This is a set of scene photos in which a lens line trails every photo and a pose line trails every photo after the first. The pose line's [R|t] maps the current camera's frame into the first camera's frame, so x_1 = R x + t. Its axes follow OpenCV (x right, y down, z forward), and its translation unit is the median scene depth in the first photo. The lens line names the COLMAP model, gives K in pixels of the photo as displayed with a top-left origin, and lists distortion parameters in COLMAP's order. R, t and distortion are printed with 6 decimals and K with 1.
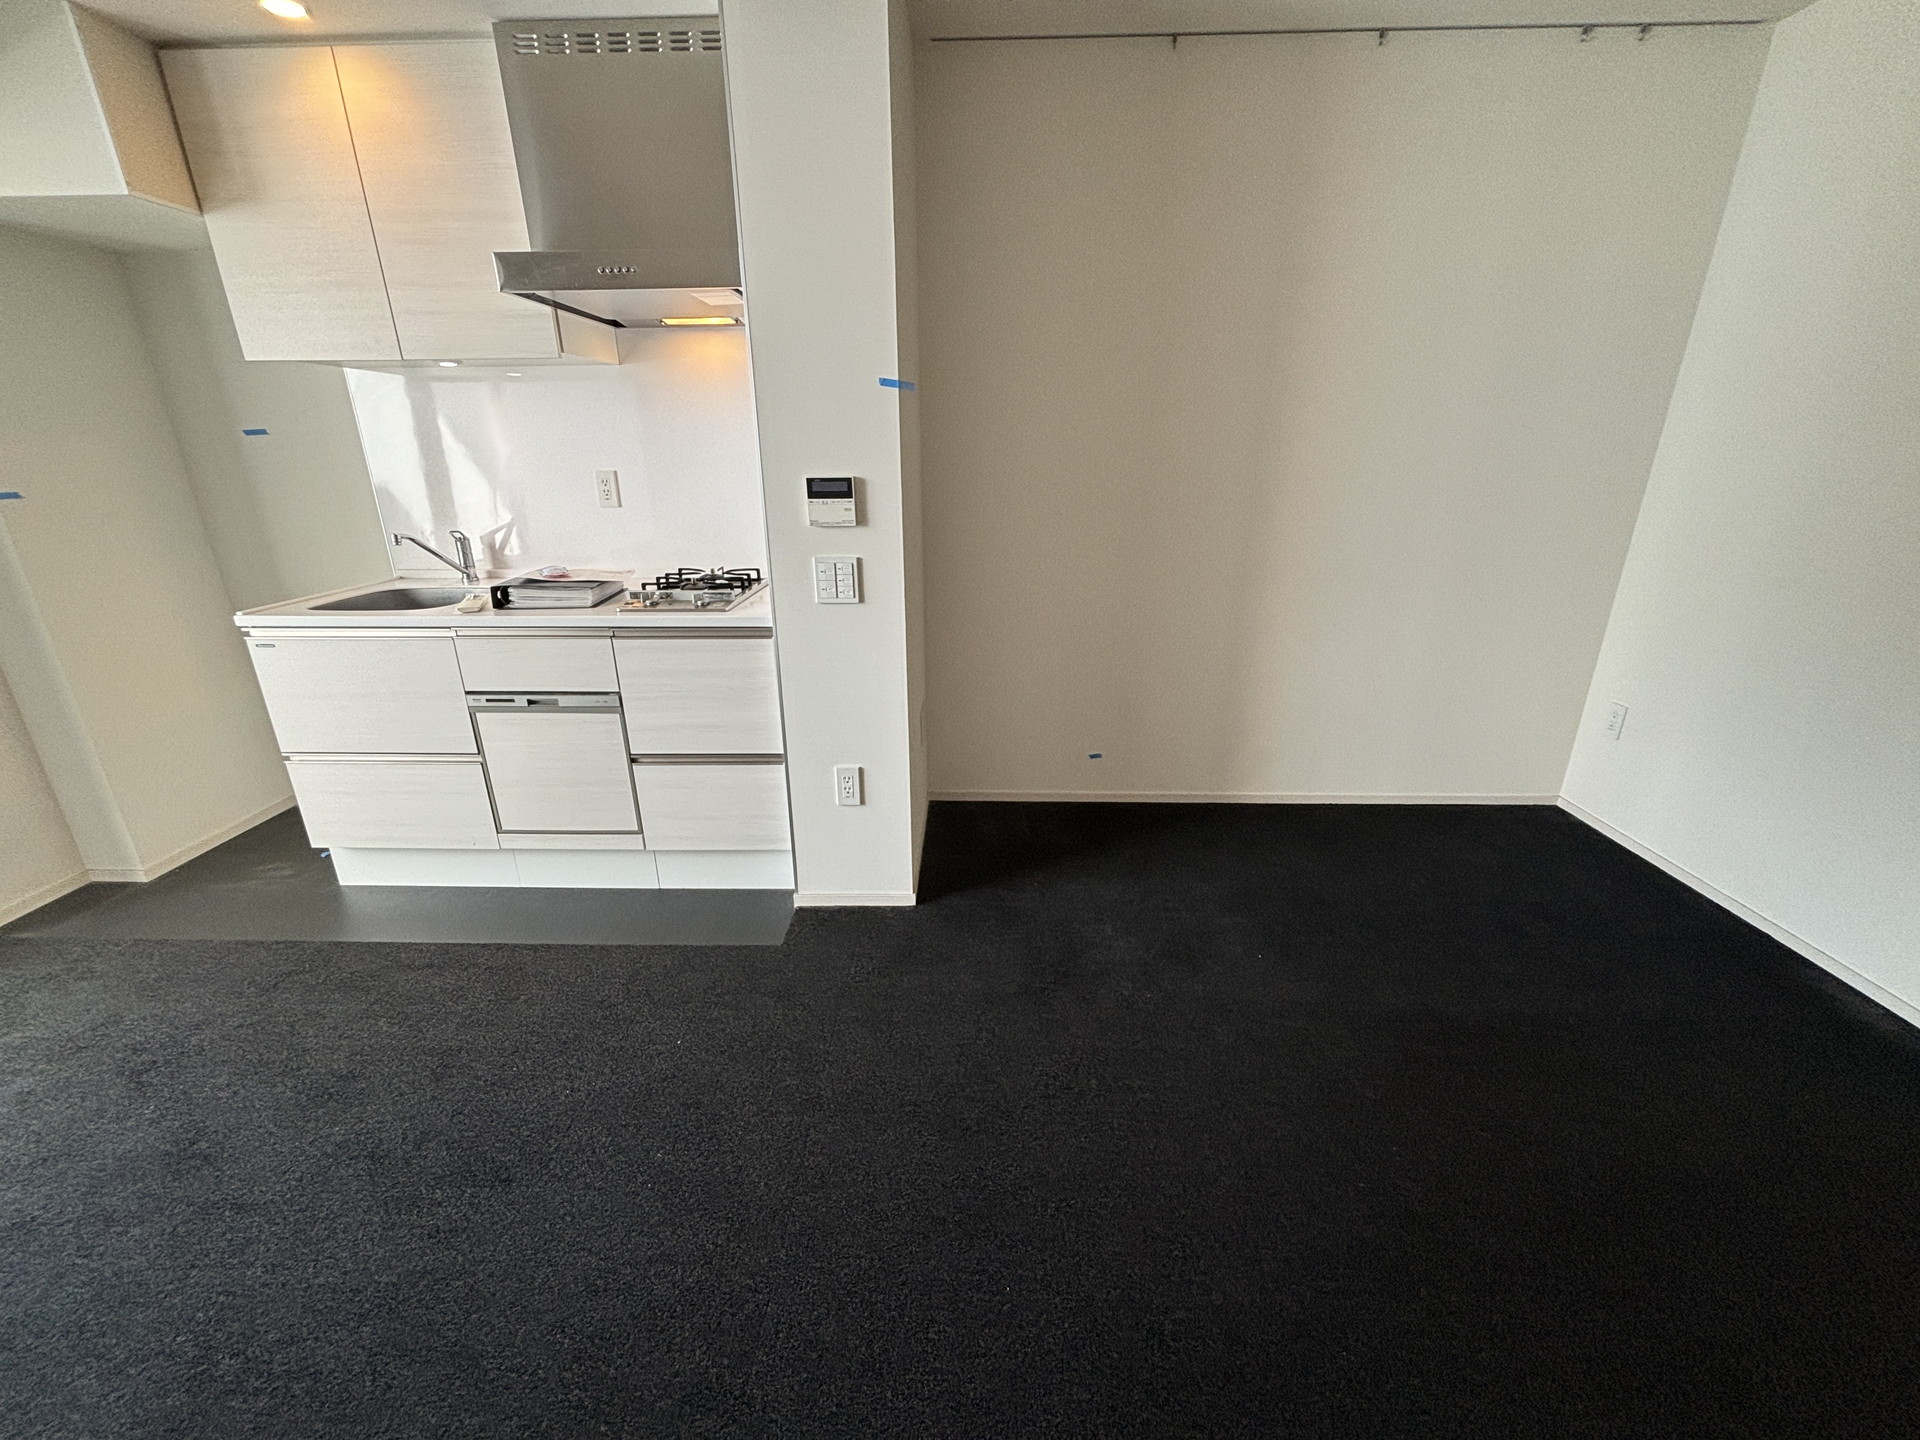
lens RADIAL K [[766.6, 0, 959.6], [0, 766.6, 715.6], [0, 0, 1]] dist [0.000938, -0.000132]
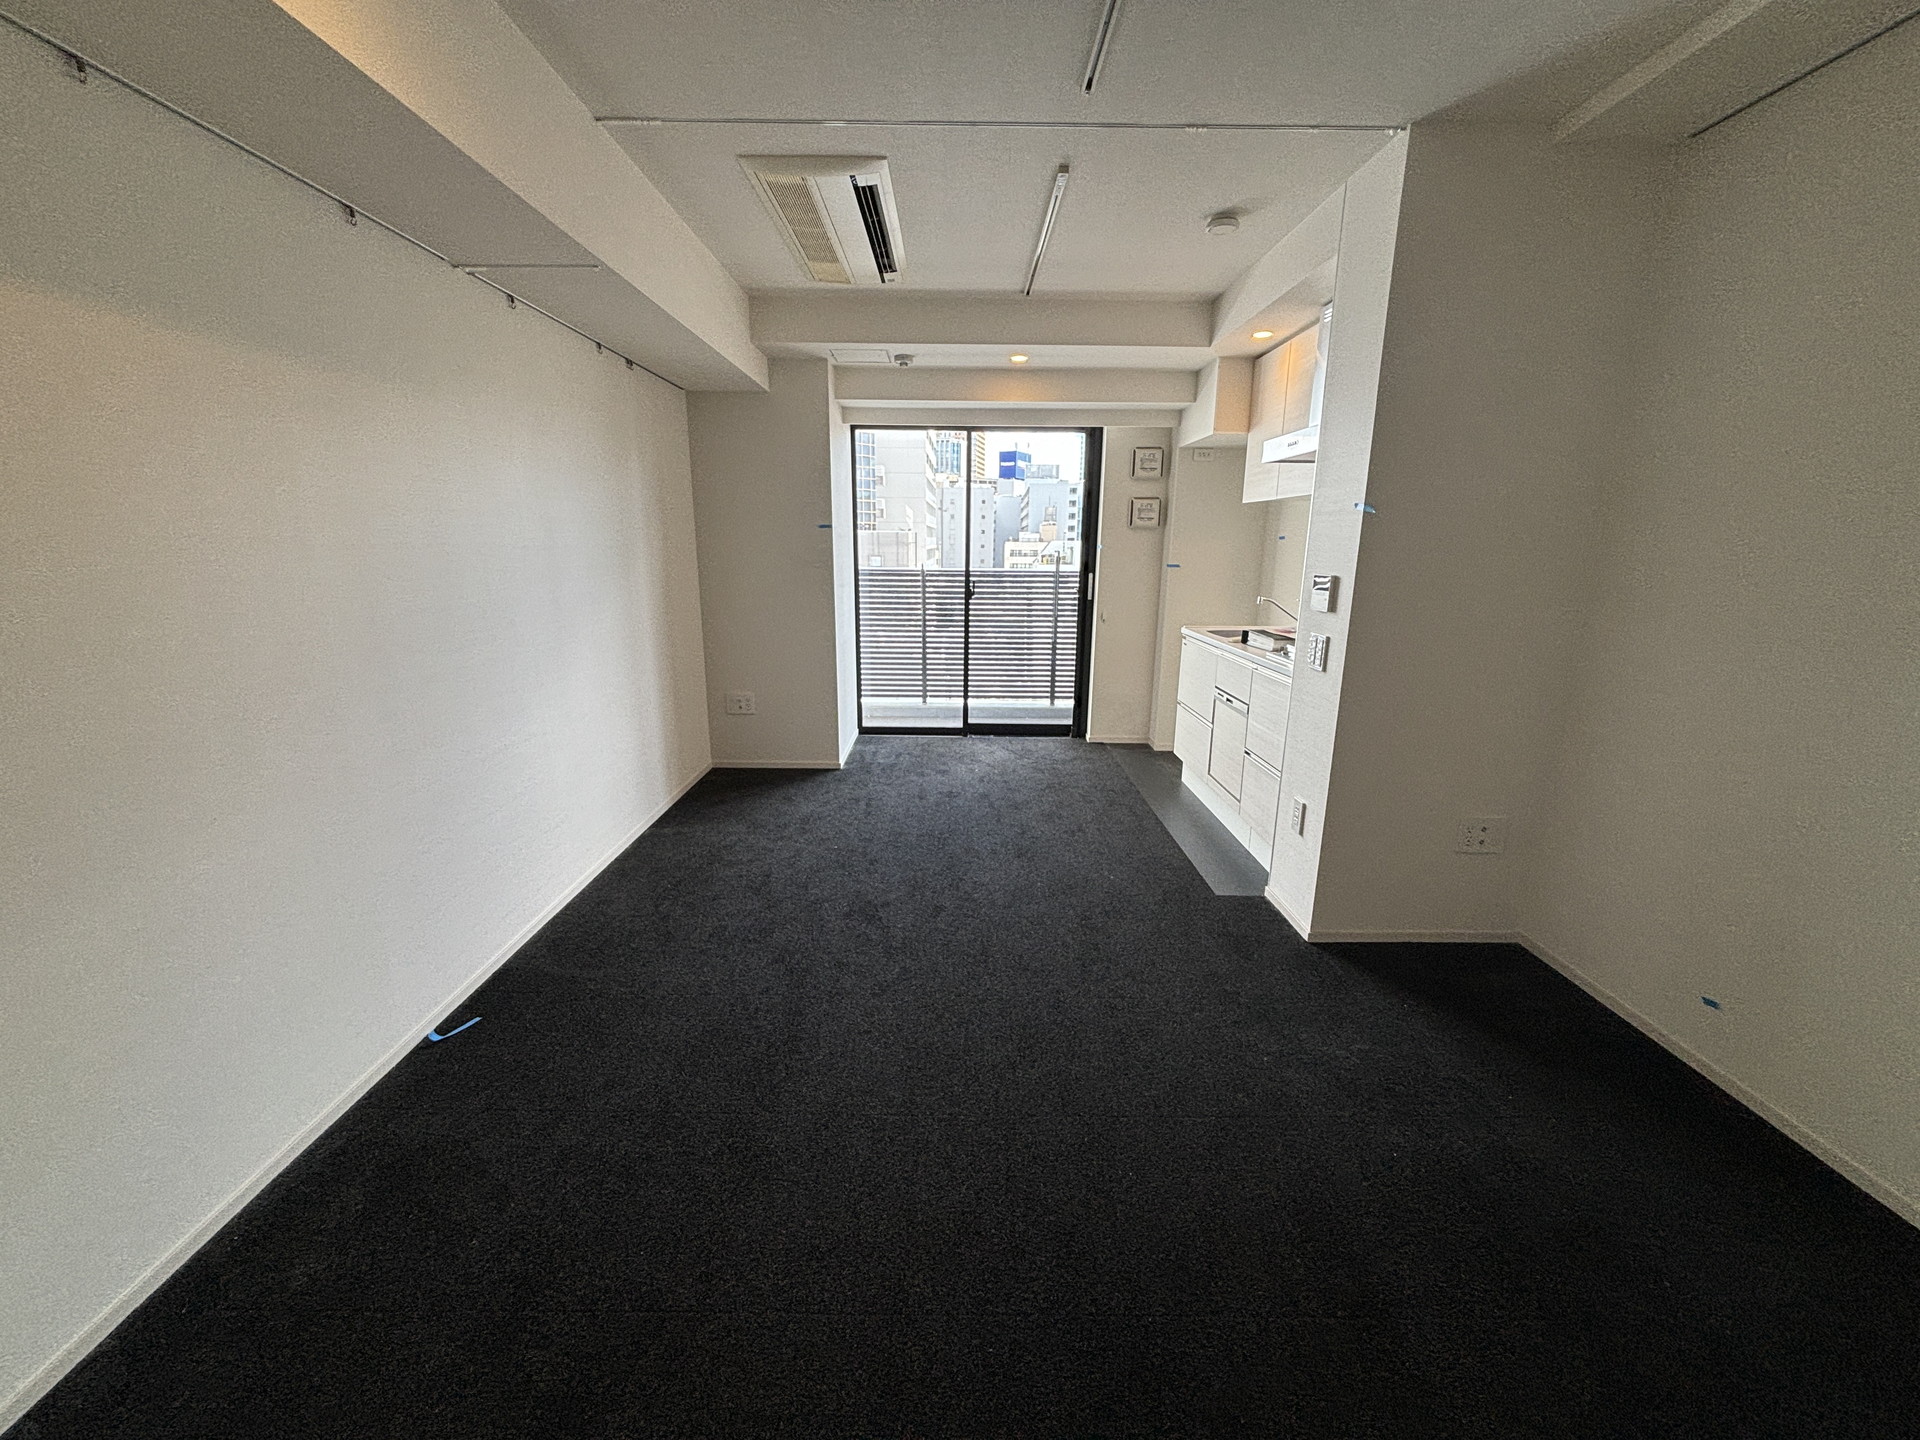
lens RADIAL K [[766.6, 0, 959.0], [0, 766.6, 726.7], [0, 0, 1]] dist [0.000938, -0.000132]
pose [[0.023088, 0.238119, -0.970962, 1.020559], [-0.337011, 0.916227, 0.216682, -0.124876], [0.941217, 0.322222, 0.101403, 0.310040]]
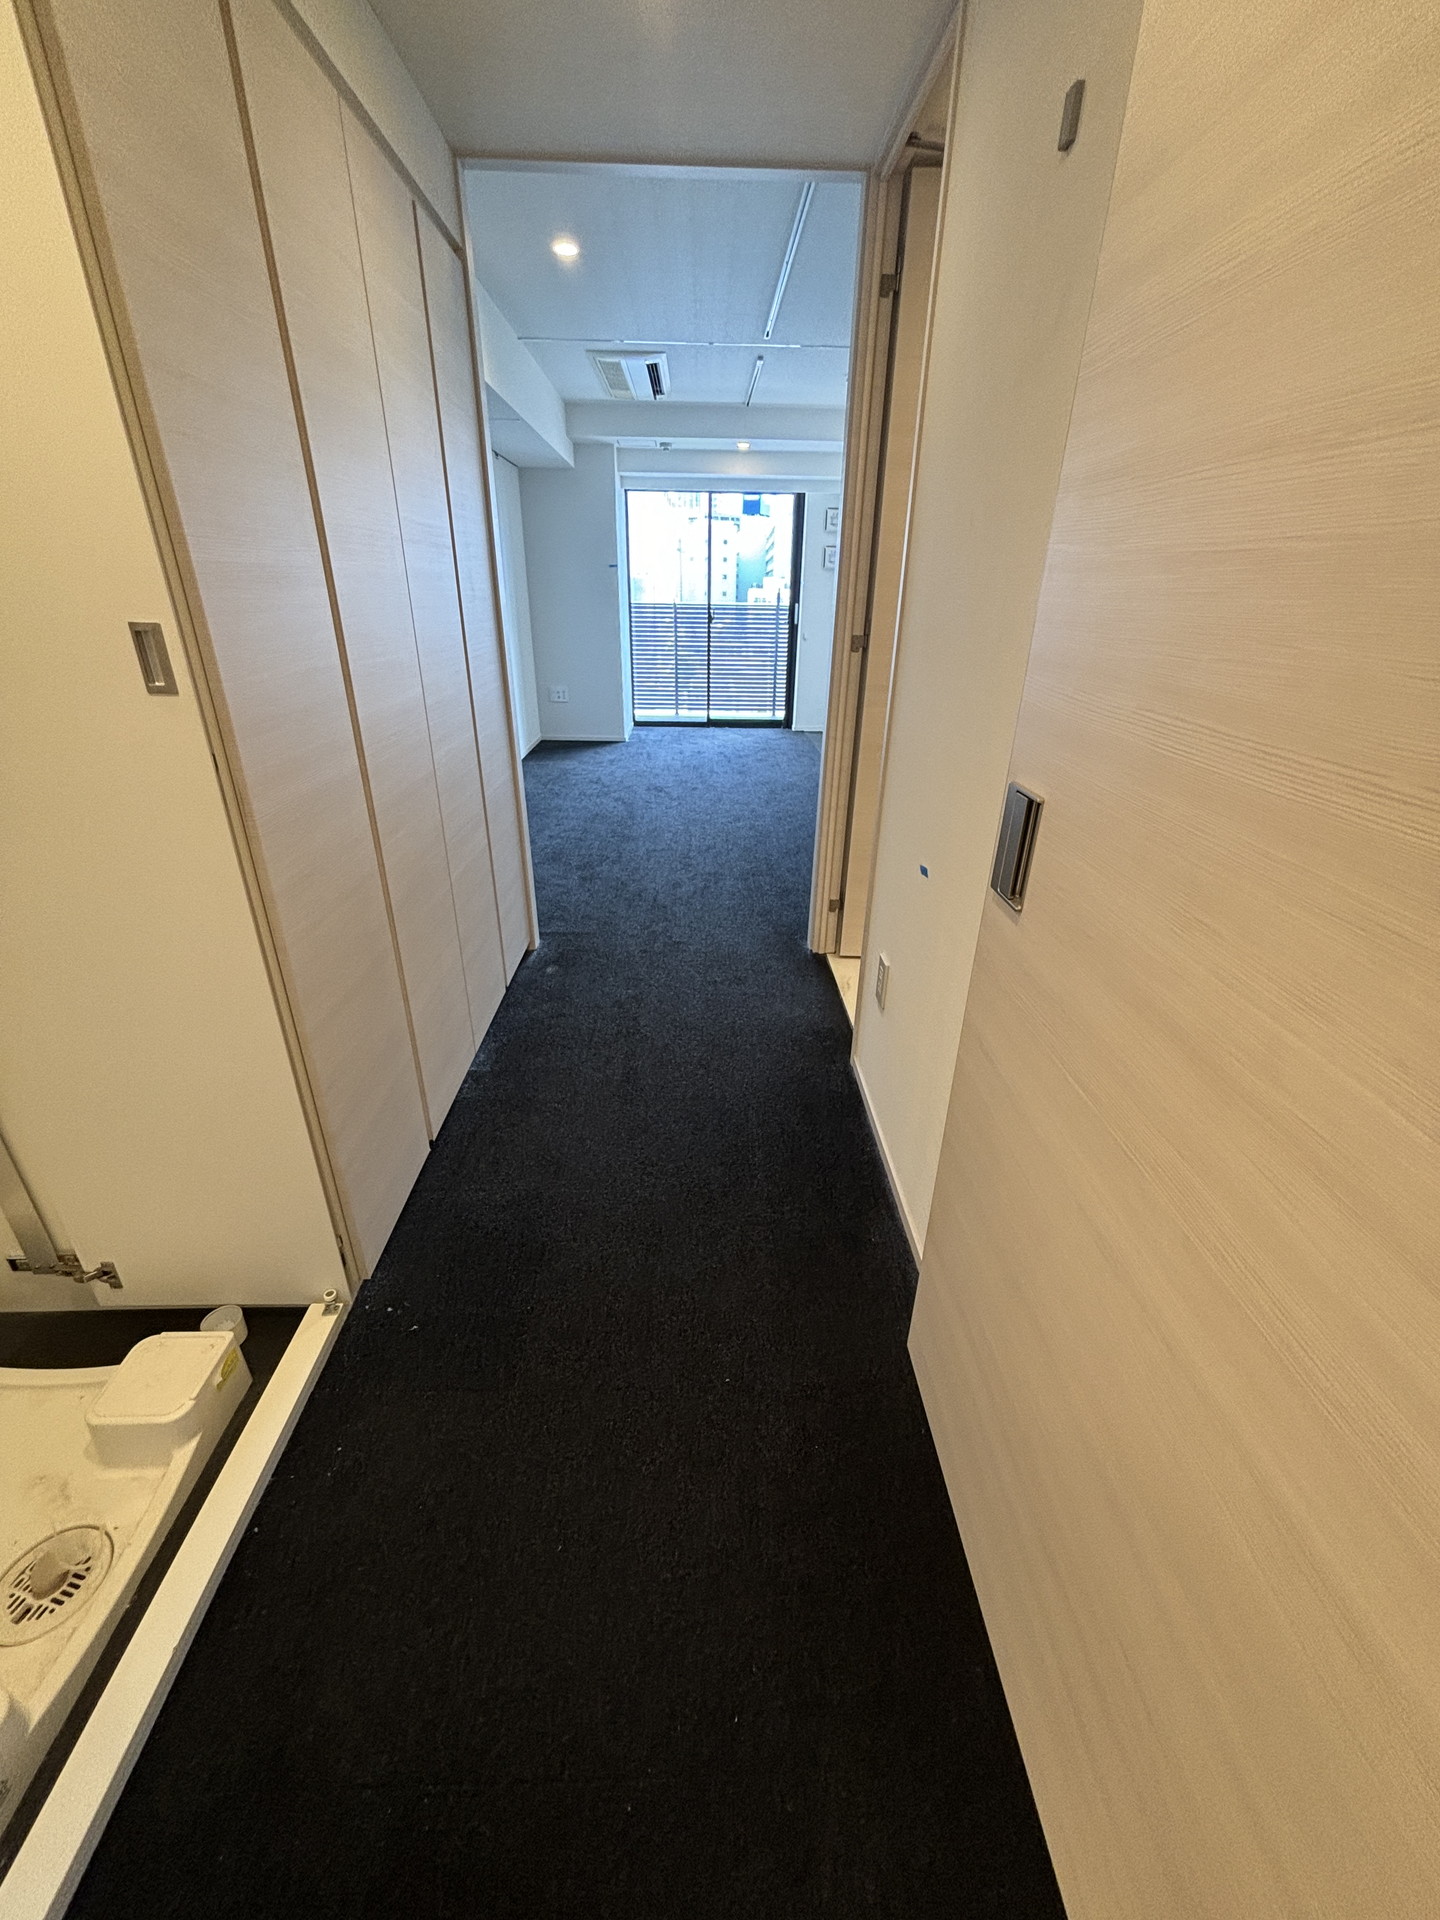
lens RADIAL K [[766.6, 0, 716.1], [0, 766.6, 954.2], [0, 0, 1]] dist [0.000938, -0.000132]
pose [[0.042778, 0.433342, -0.900214, 2.281257], [-0.337583, 0.854313, 0.395204, -0.082173], [0.940323, 0.286991, 0.182834, 0.276475]]
